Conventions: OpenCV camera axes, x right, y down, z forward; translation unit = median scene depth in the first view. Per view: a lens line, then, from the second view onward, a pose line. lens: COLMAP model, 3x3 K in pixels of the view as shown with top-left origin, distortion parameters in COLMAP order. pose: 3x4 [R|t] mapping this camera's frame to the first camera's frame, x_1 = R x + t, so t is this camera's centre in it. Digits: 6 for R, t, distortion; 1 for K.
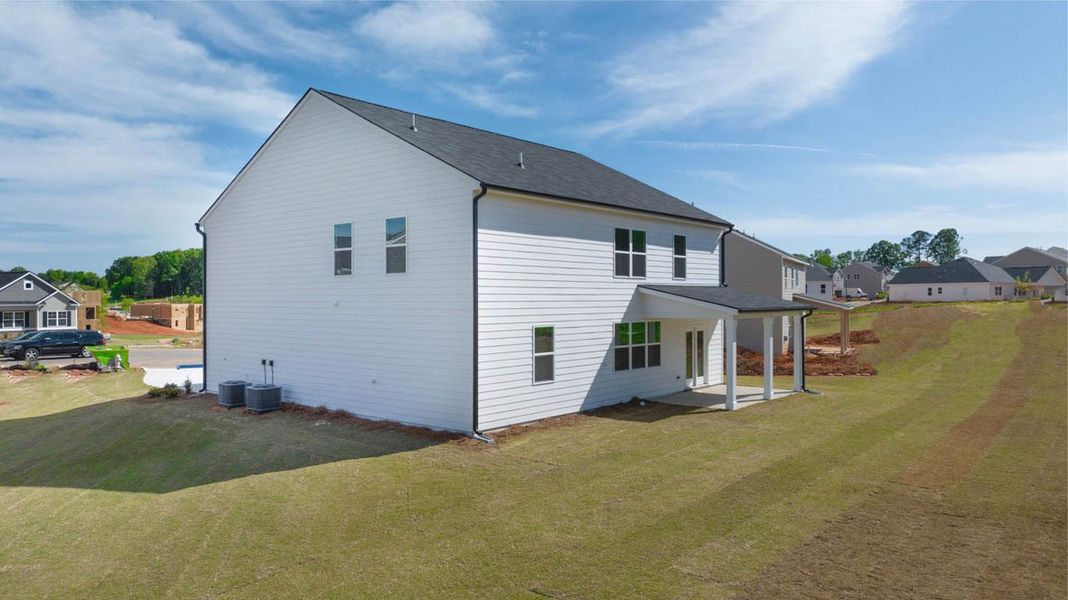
lens RADIAL K [[732.7, 0, 534.0], [0, 732.7, 300.0], [0, 0, 1]] dist [0.000095, 0.000360]
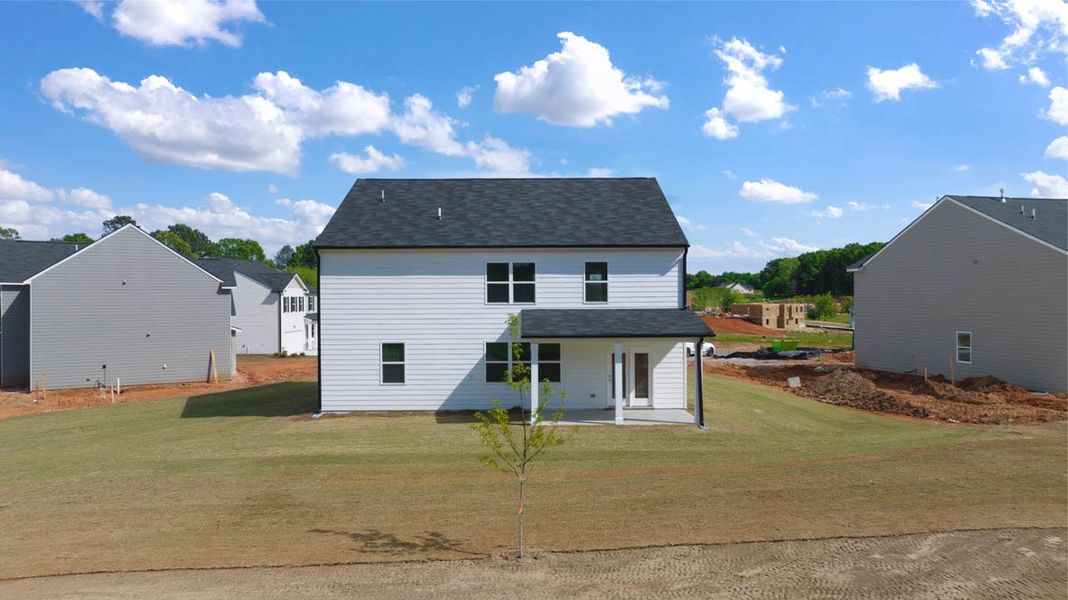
lens RADIAL K [[732.7, 0, 534.0], [0, 732.7, 300.0], [0, 0, 1]] dist [0.000095, 0.000360]
pose [[0.656428, 0.000581, -0.754389, 1.042072], [0.002066, 0.999995, 0.002568, -0.039627], [0.754386, -0.003244, 0.656423, 0.261922]]
